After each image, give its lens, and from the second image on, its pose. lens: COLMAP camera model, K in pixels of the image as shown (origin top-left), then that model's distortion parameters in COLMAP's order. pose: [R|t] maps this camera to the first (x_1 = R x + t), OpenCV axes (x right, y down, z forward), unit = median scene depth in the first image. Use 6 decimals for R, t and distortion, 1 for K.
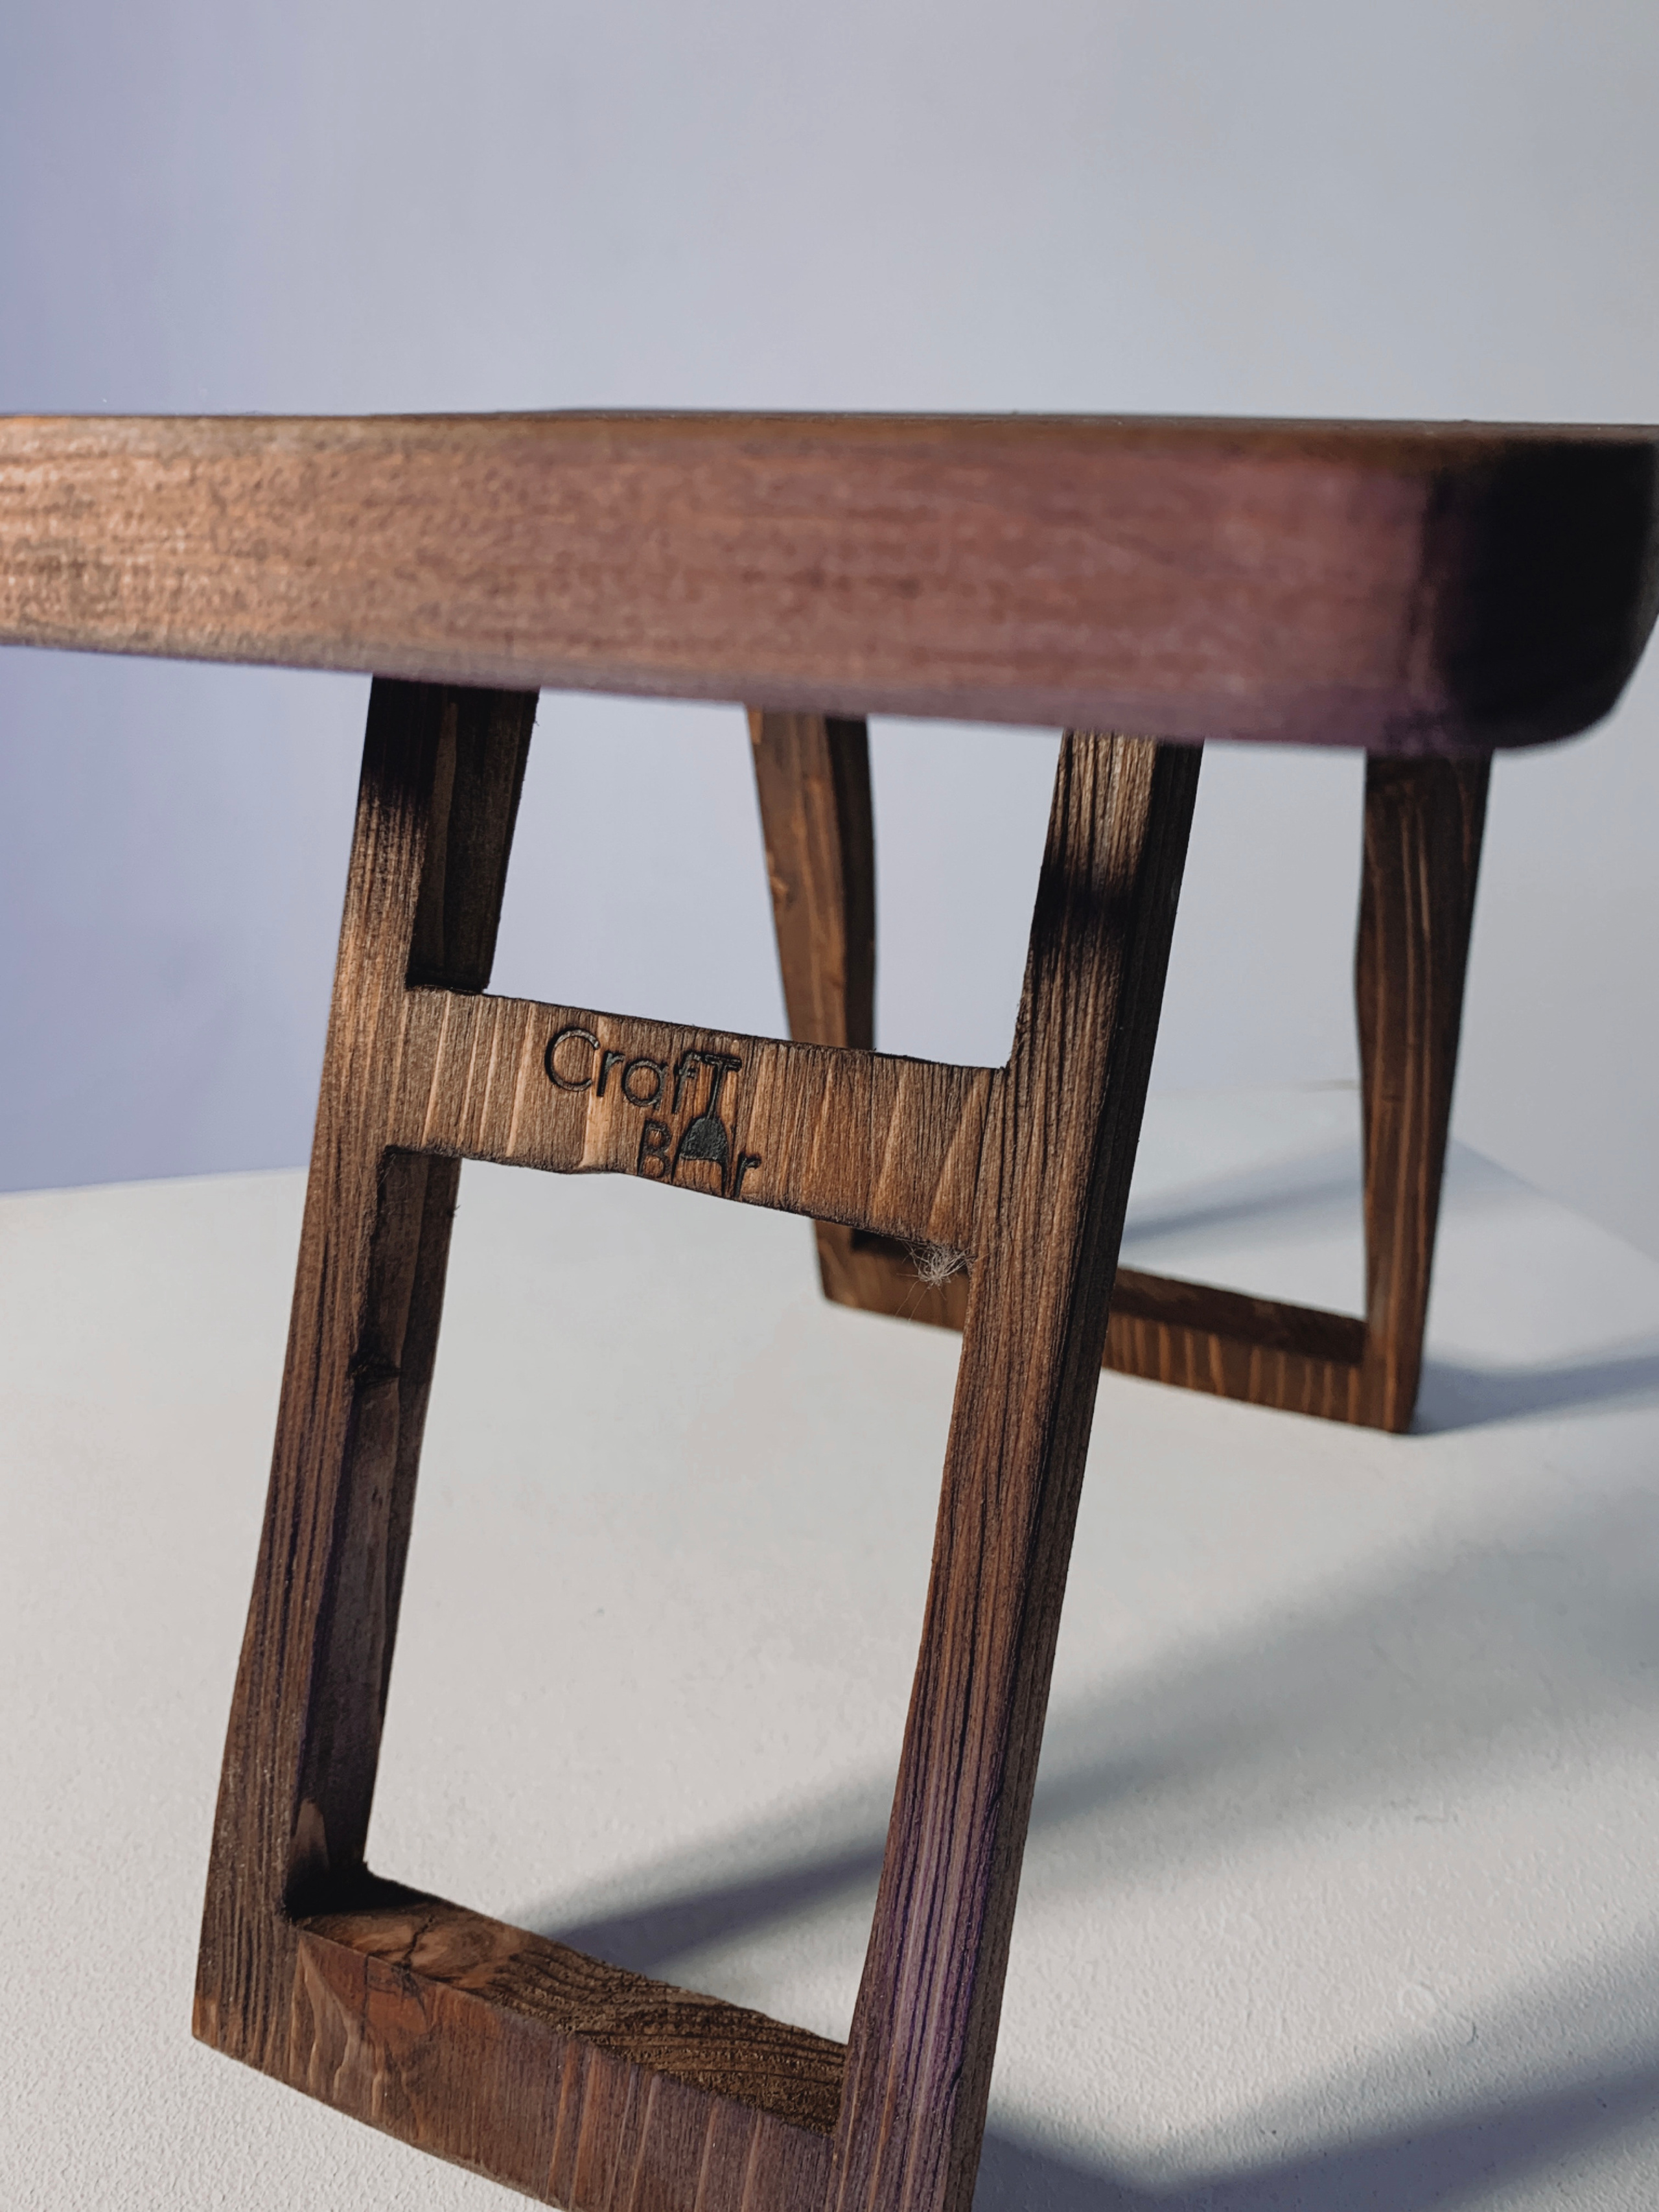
lens RADIAL K [[1688.0, 0, 866.1], [0, 1688.0, 1105.2], [0, 0, 1]] dist [0.082275, -0.197027]
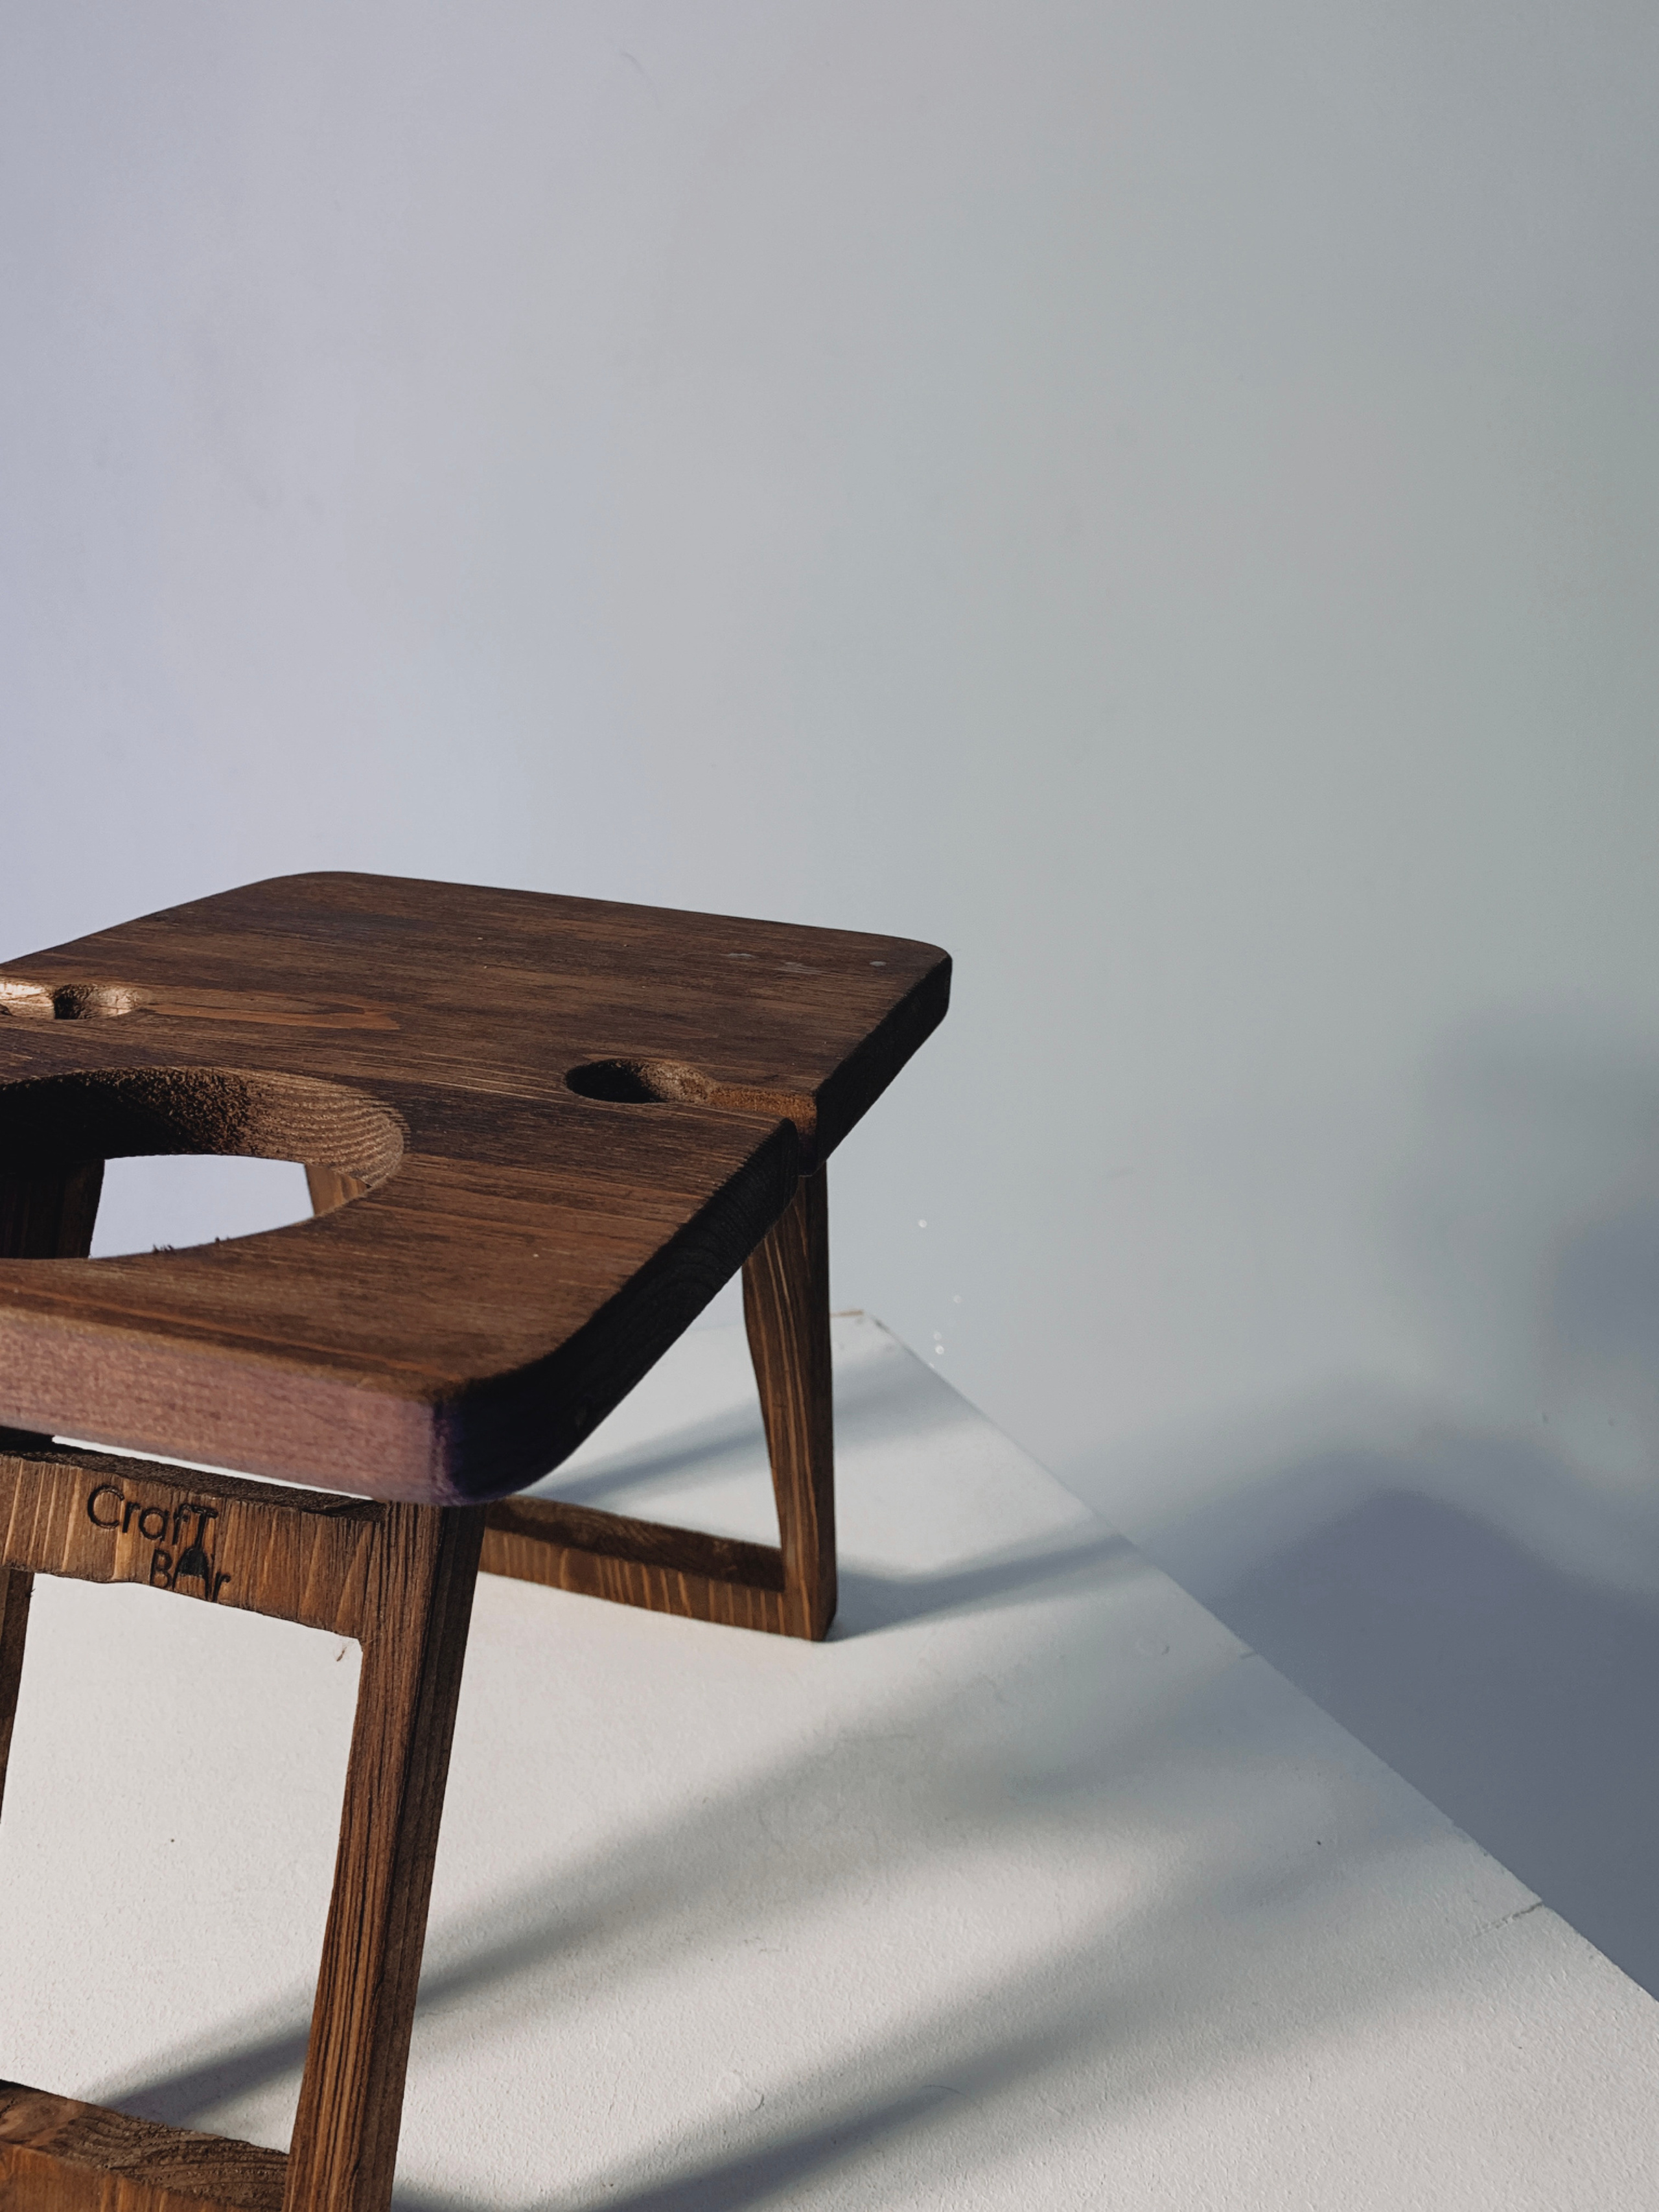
lens RADIAL K [[1679.3, 0, 848.1], [0, 1679.3, 1107.4], [0, 0, 1]] dist [-0.005057, -0.007763]
pose [[0.985448, -0.015606, 0.169257, 0.229602], [0.024947, 0.998272, -0.053202, -0.286501], [-0.168134, 0.056650, 0.984135, -0.596099]]
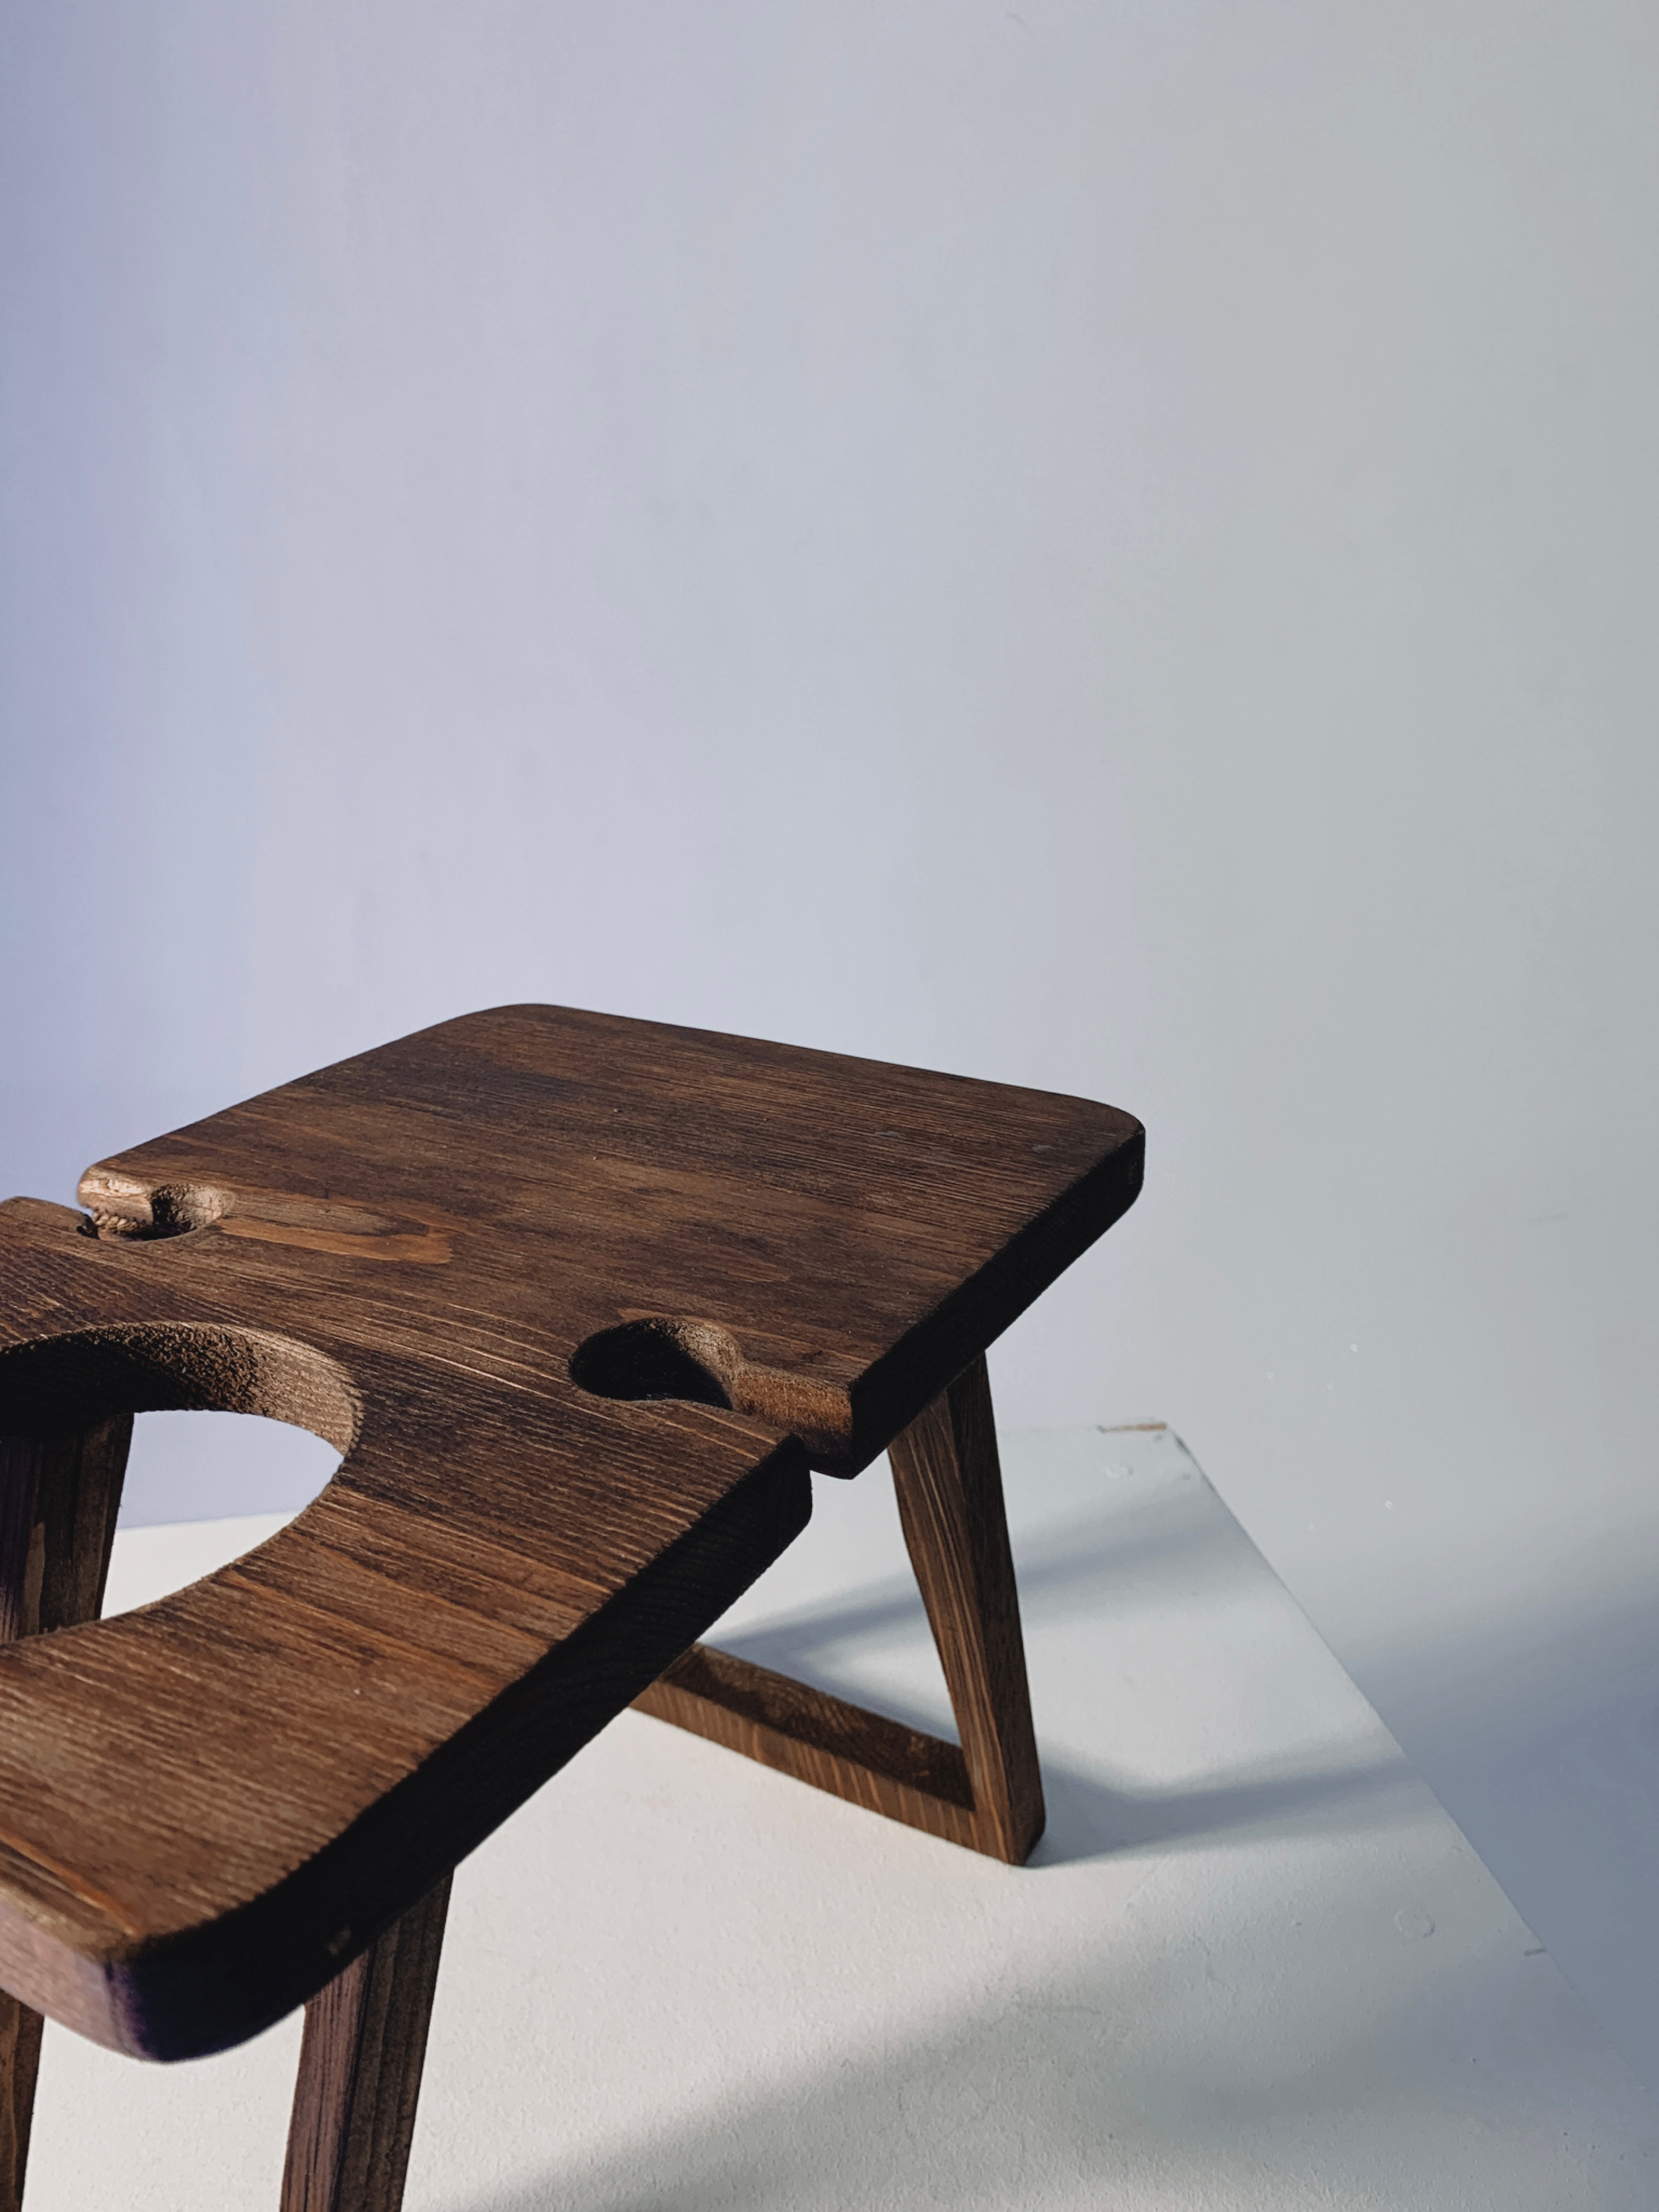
lens RADIAL K [[1679.3, 0, 848.1], [0, 1679.3, 1107.4], [0, 0, 1]] dist [-0.005057, -0.007763]
pose [[0.993851, 0.000494, -0.110721, 0.618076], [-0.003183, 0.999704, -0.024117, -0.580031], [0.110676, 0.024321, 0.993559, -0.352635]]
